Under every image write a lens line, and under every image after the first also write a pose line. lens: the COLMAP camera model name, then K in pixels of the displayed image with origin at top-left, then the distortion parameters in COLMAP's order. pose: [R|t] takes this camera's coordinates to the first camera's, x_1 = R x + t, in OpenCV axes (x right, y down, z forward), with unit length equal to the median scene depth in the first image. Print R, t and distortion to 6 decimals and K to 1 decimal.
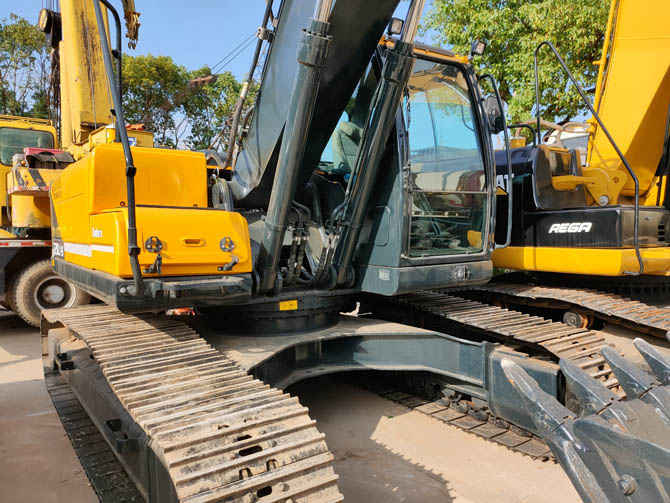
lens RADIAL K [[506.0, 0, 335.0], [0, 506.0, 251.5], [0, 0, 1]] dist [0.019534, 0.002276]
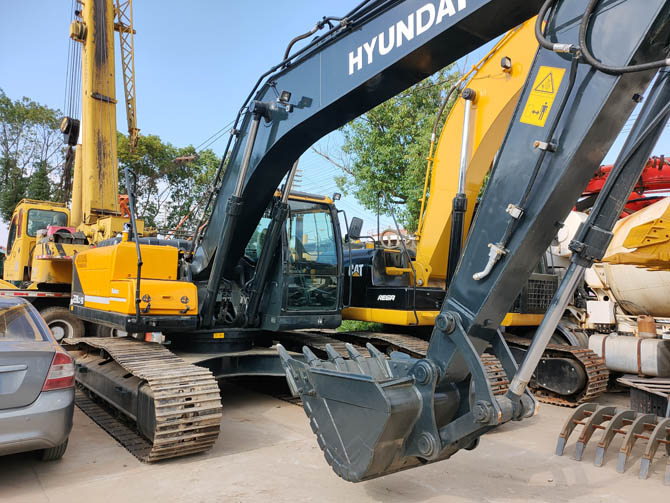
lens RADIAL K [[495.7, 0, 350.5], [0, 495.7, 251.1], [0, 0, 1]] dist [0.007448, -0.000726]
pose [[0.996084, 0.043327, 0.077072, 0.209491], [-0.033459, 0.991590, -0.125020, 0.014019], [-0.081840, 0.121952, 0.989156, -0.754710]]
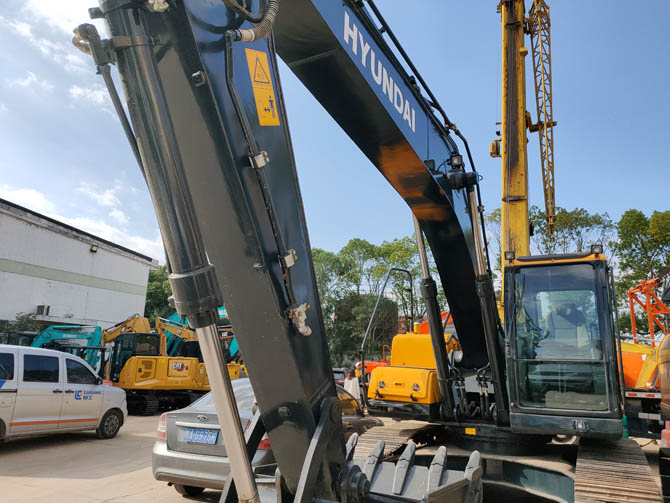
lens RADIAL K [[511.0, 0, 335.0], [0, 511.0, 251.5], [0, 0, 1]] dist [0.073931, -0.079755]
pose [[0.470106, -0.170781, -0.865930, 1.152316], [-0.081819, 0.968444, -0.235418, -0.022660], [0.878810, 0.181521, 0.441298, -0.192990]]
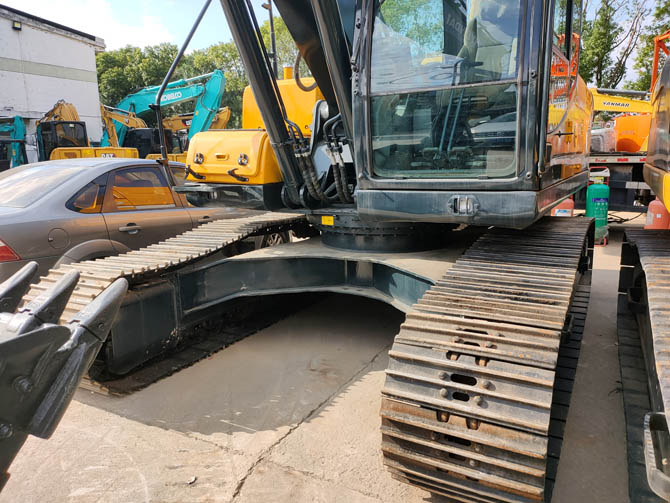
lens RADIAL K [[506.0, 0, 335.0], [0, 506.0, 251.5], [0, 0, 1]] dist [0.019534, 0.002276]
pose [[0.434502, 0.165776, -0.885283, 0.802496], [-0.033153, 0.985193, 0.168213, -0.006656], [0.900061, -0.043739, 0.433564, 0.525216]]
